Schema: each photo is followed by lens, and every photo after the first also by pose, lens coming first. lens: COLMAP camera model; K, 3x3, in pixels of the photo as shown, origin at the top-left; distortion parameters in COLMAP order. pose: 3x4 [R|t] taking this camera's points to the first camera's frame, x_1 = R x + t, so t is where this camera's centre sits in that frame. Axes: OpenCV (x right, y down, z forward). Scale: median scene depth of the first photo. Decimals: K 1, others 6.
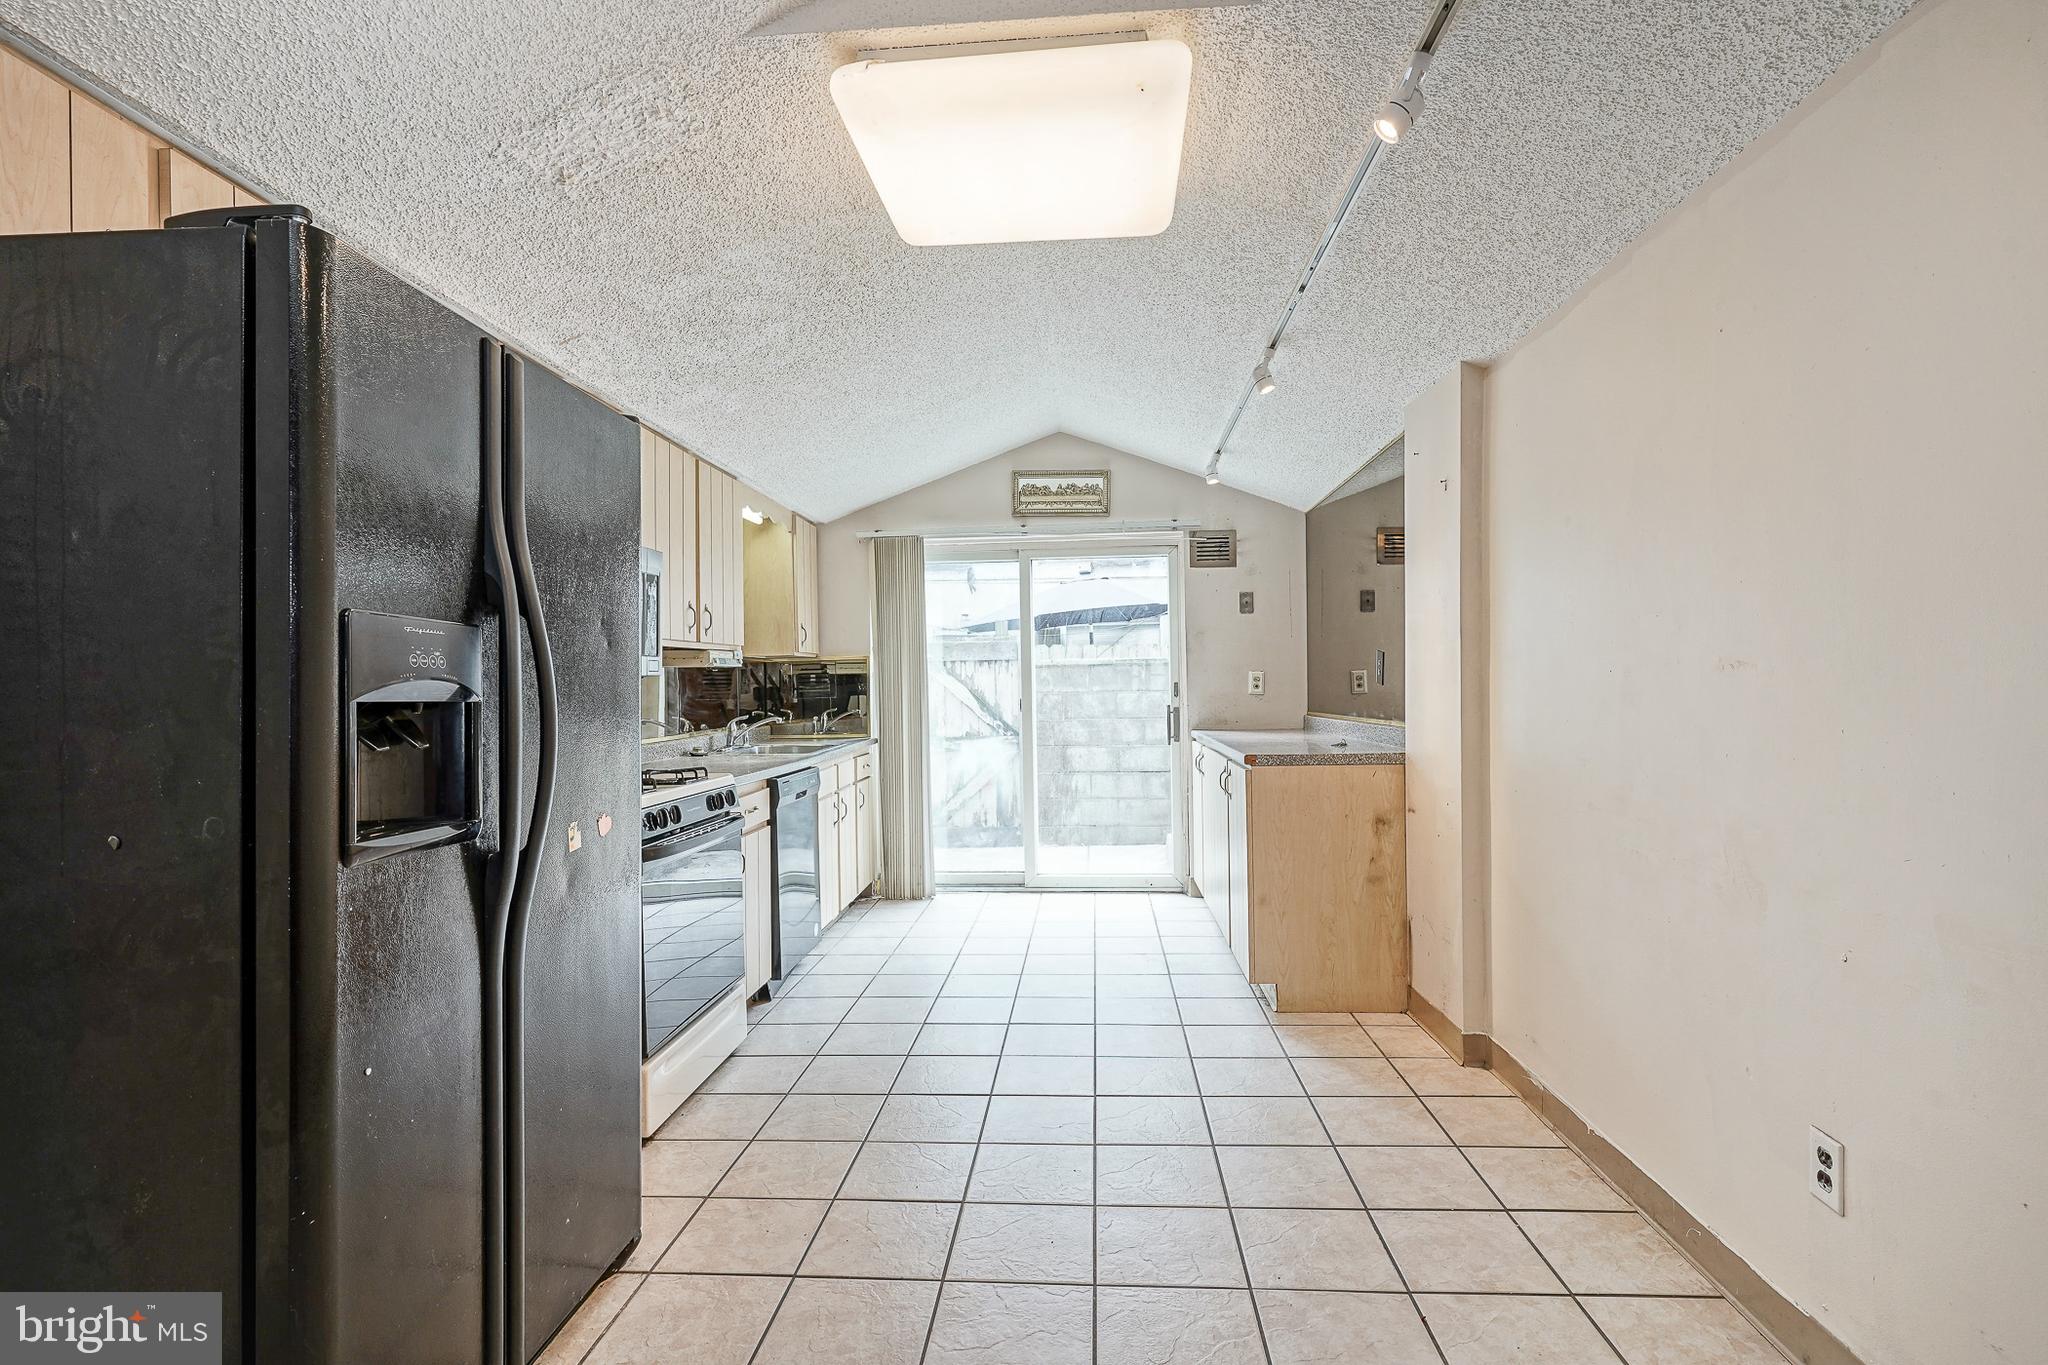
lens RADIAL K [[1186.1, 0, 1081.0], [0, 1186.1, 680.6], [0, 0, 1]] dist [-0.009190, 0.008120]
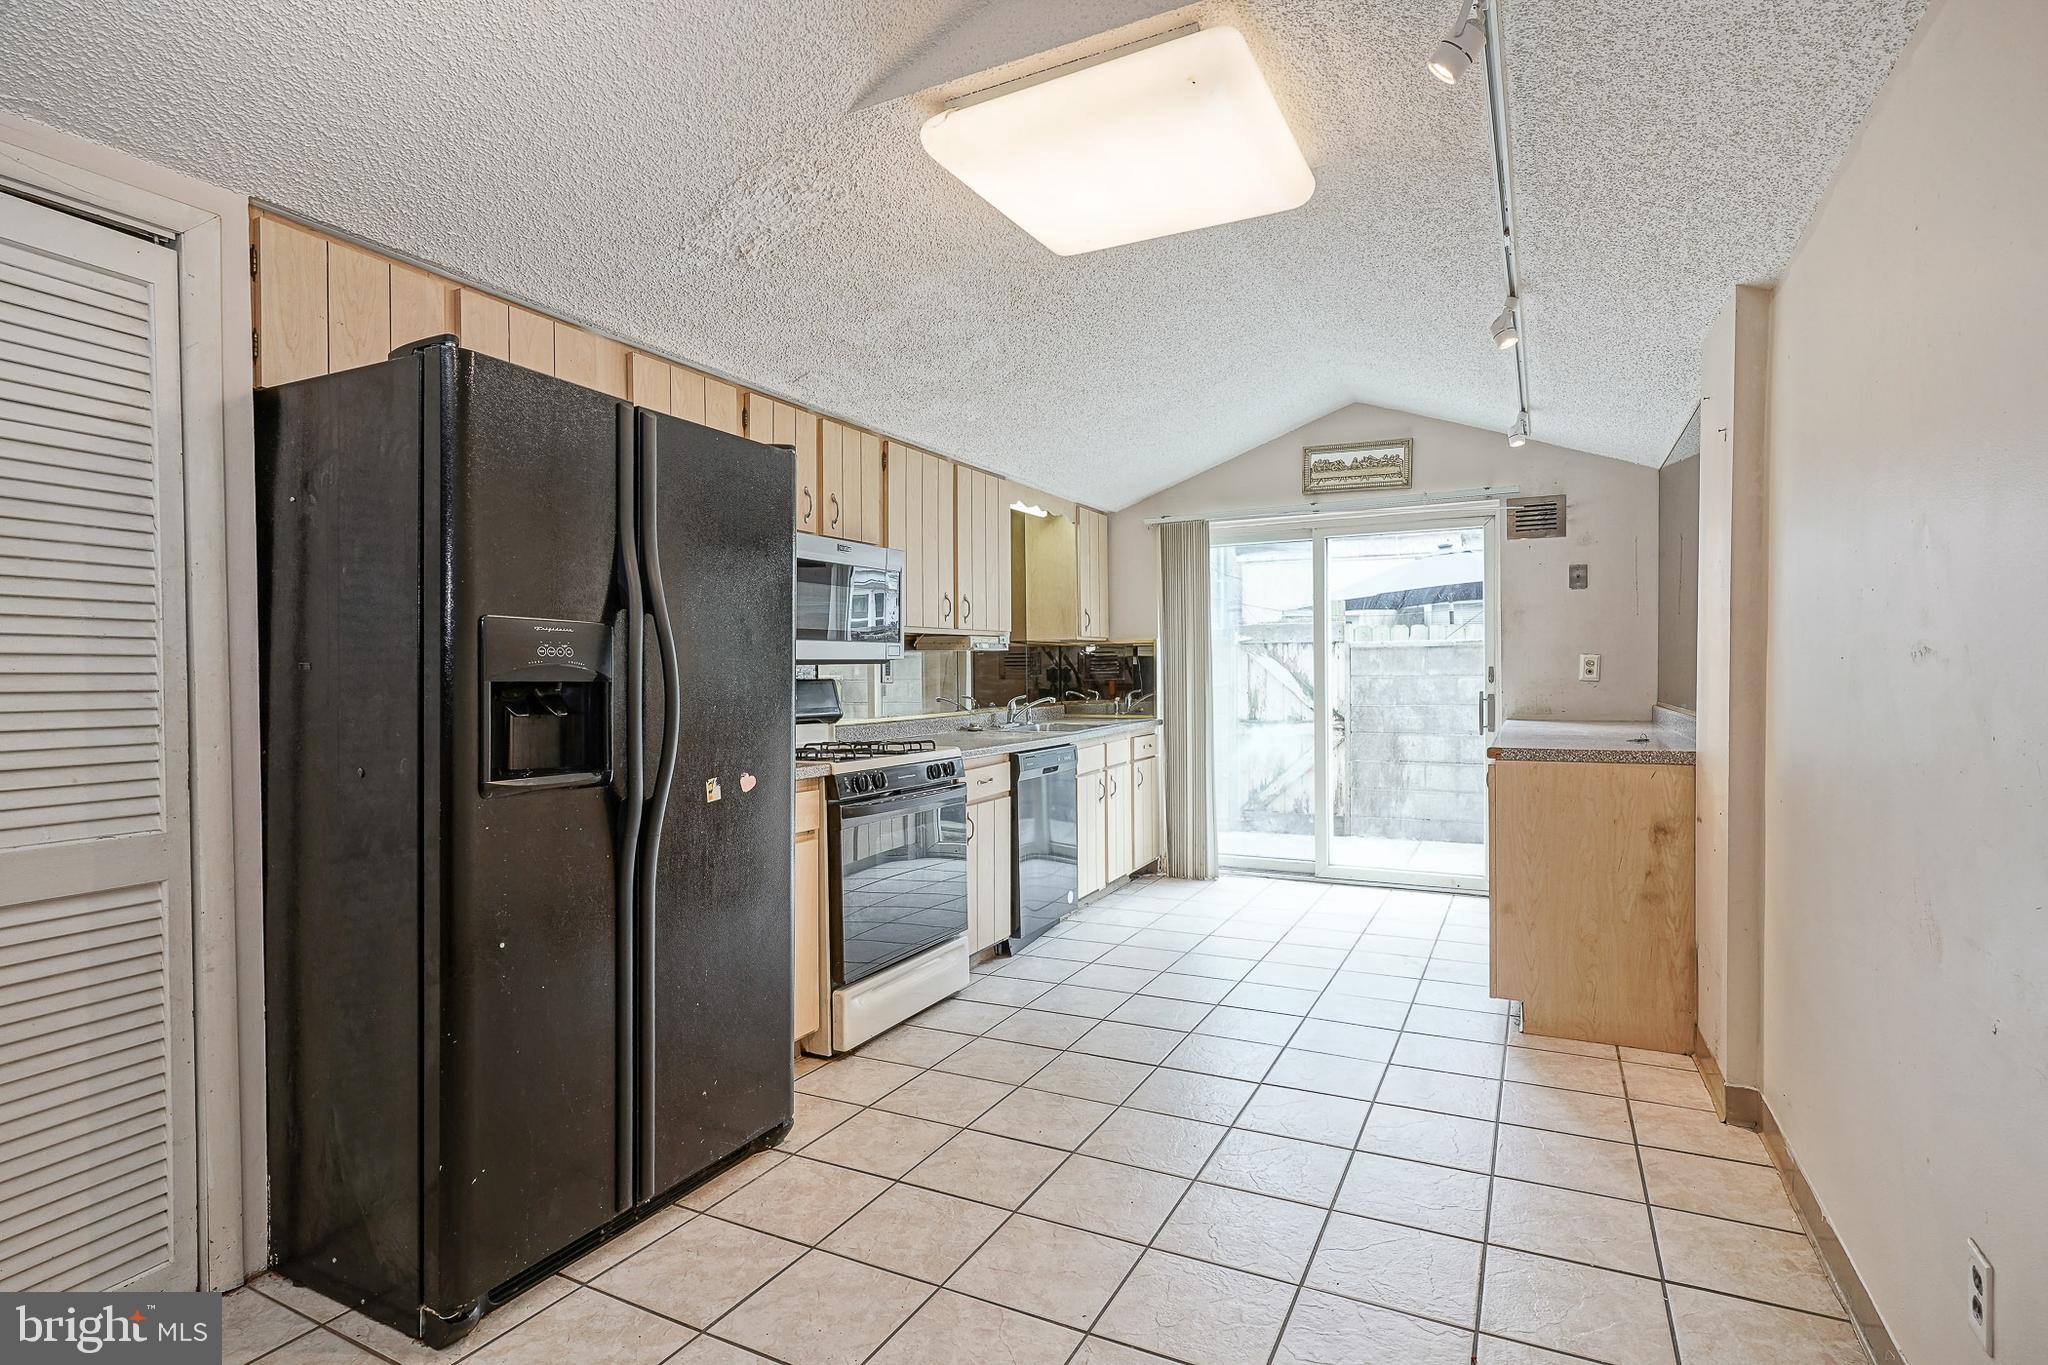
lens RADIAL K [[1186.1, 0, 923.4], [0, 1186.1, 683.1], [0, 0, 1]] dist [-0.009190, 0.008120]
pose [[0.889941, 0.010879, -0.455946, 0.167350], [-0.002617, 0.999821, 0.018749, -0.002773], [0.456068, -0.015492, 0.889810, -0.006171]]
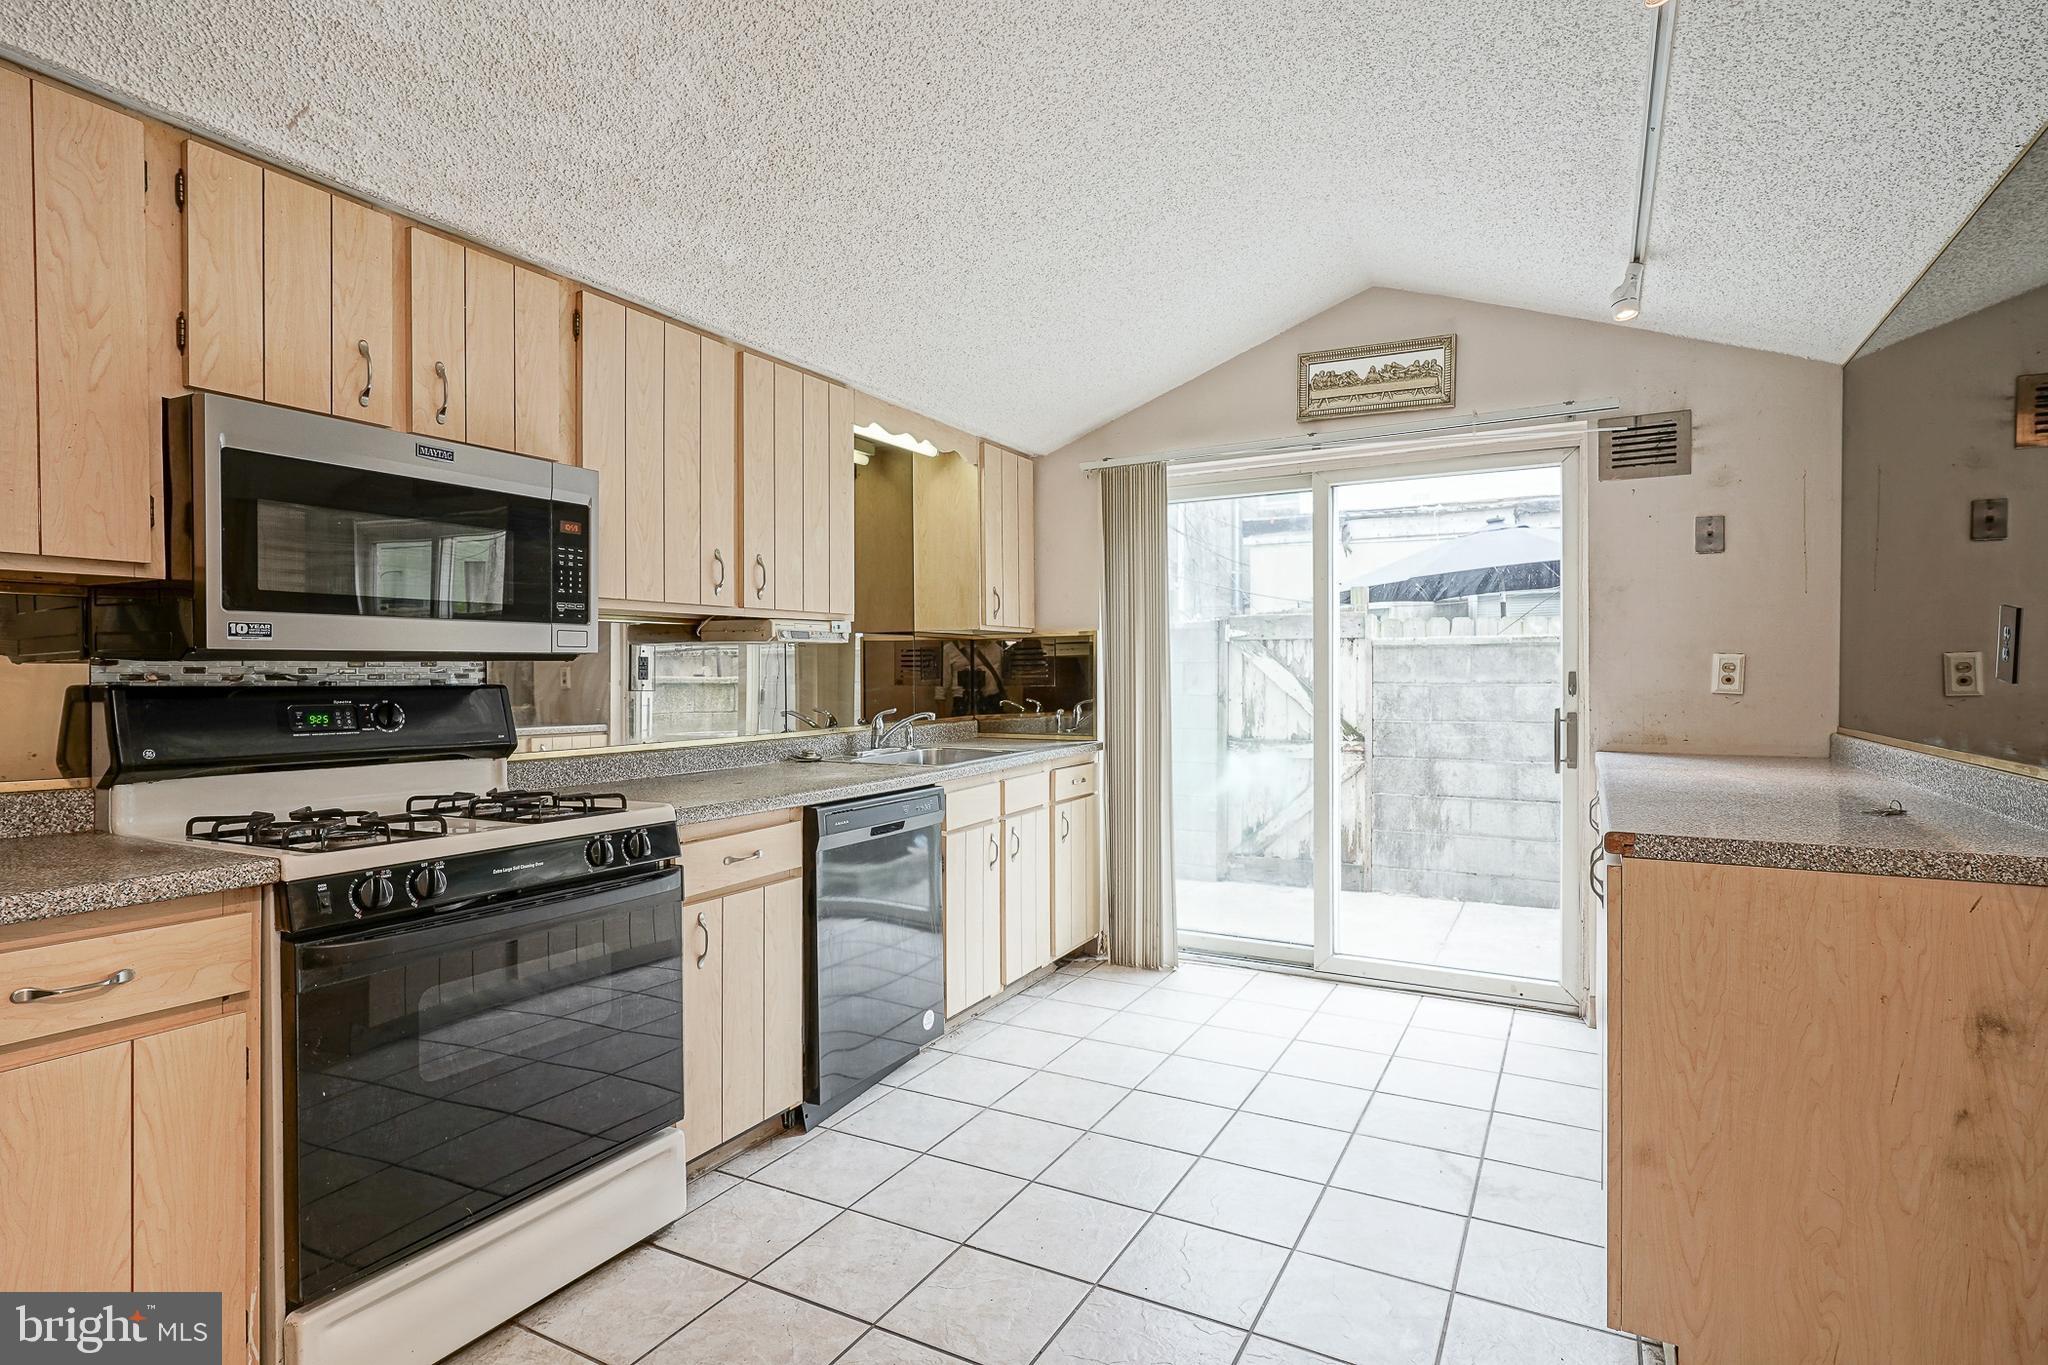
lens RADIAL K [[1186.1, 0, 944.5], [0, 1186.1, 679.8], [0, 0, 1]] dist [-0.009190, 0.008120]
pose [[0.883445, 0.014934, -0.468297, 0.125715], [-0.008953, 0.999847, 0.014995, -0.001003], [0.468449, -0.009055, 0.883444, 0.480067]]
